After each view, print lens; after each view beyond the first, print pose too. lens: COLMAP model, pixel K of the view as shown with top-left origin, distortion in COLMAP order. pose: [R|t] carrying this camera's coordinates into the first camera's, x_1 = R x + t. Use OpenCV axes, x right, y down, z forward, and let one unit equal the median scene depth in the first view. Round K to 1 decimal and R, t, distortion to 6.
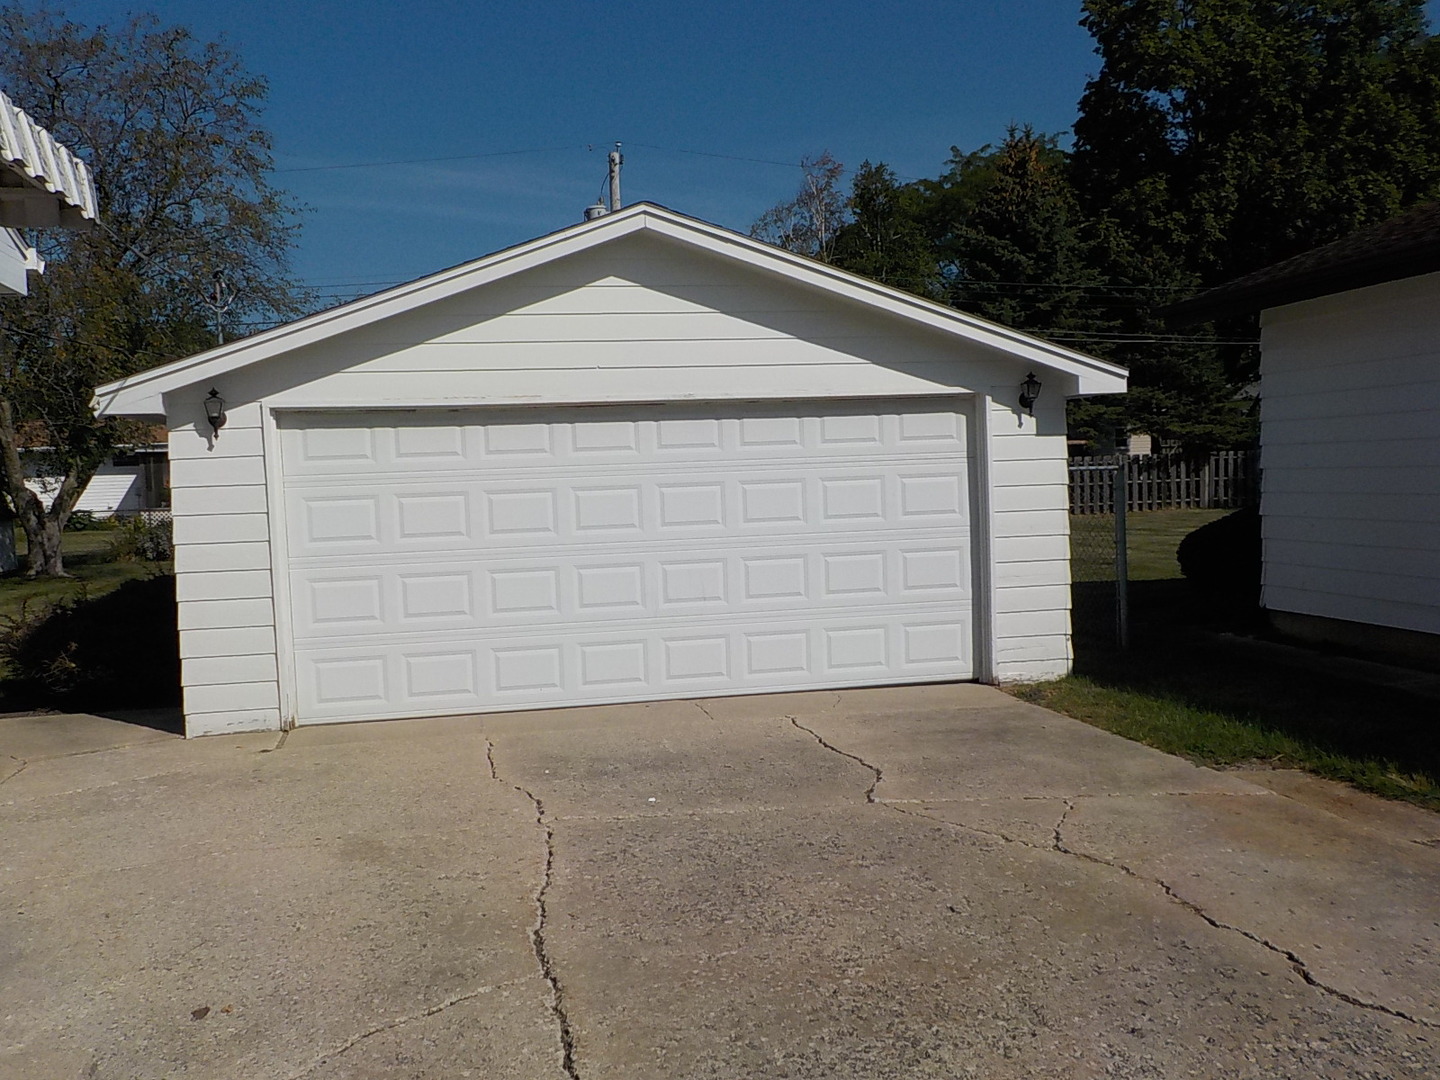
lens RADIAL K [[1258.9, 0, 719.5], [0, 1258.9, 538.4], [0, 0, 1]] dist [-0.009264, 0.000308]
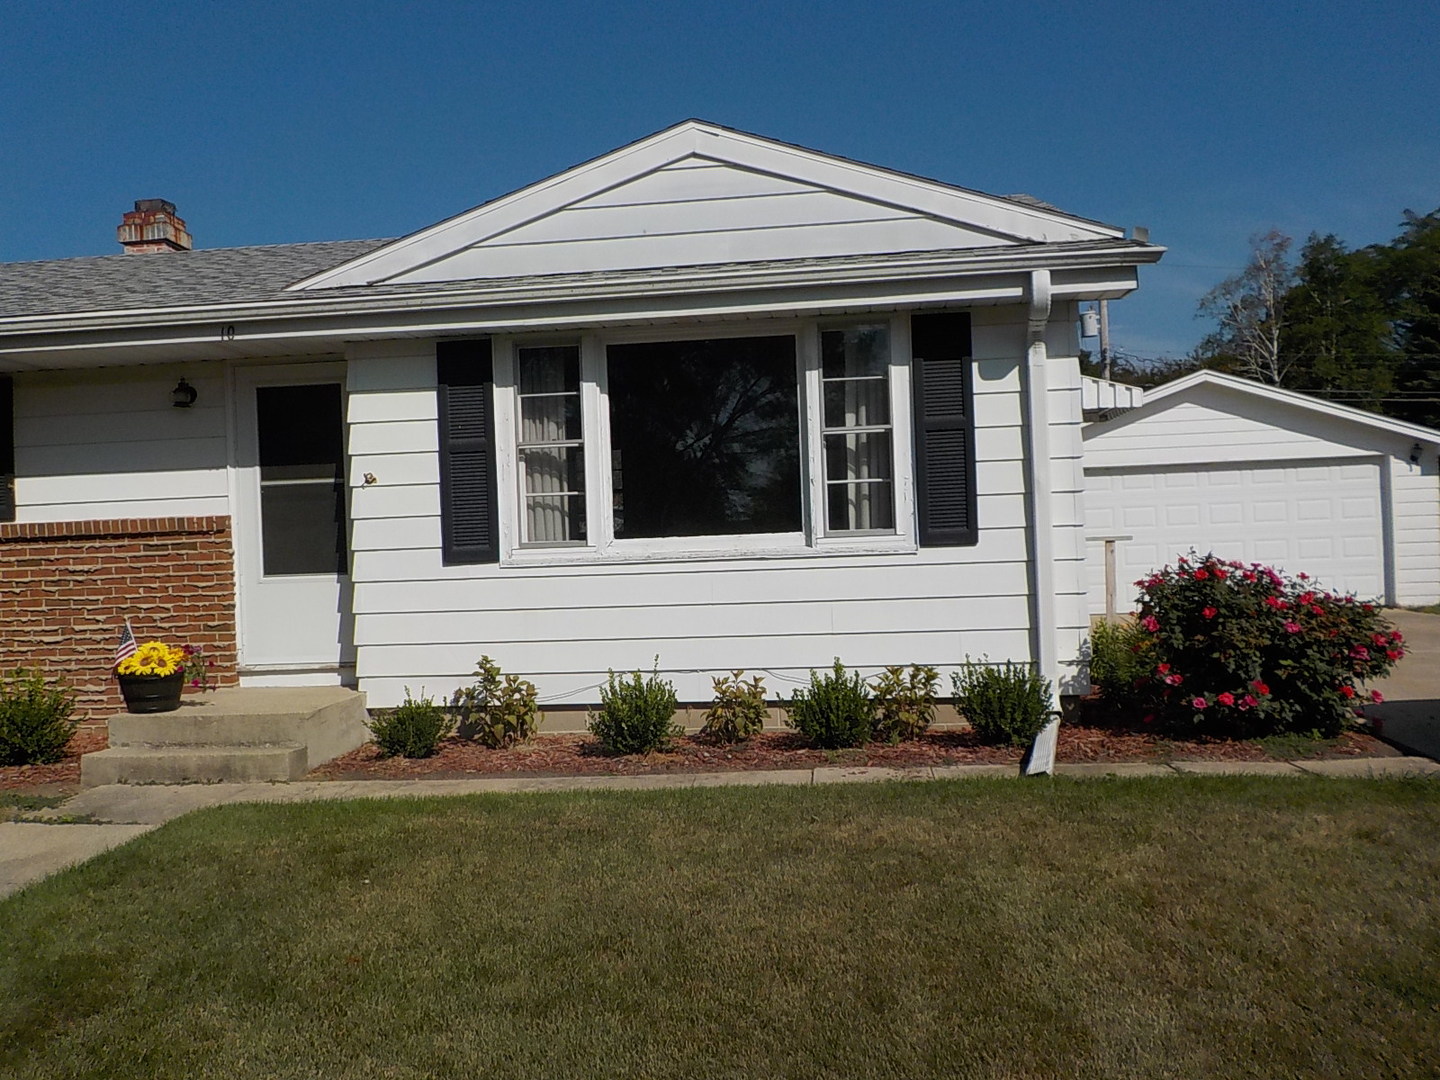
lens RADIAL K [[1258.9, 0, 722.4], [0, 1258.9, 541.0], [0, 0, 1]] dist [-0.009264, 0.000308]
pose [[0.947381, -0.002374, -0.320100, -0.129822], [-0.013081, 0.998850, -0.046124, 0.110327], [0.319841, 0.047884, 0.946260, -1.051998]]
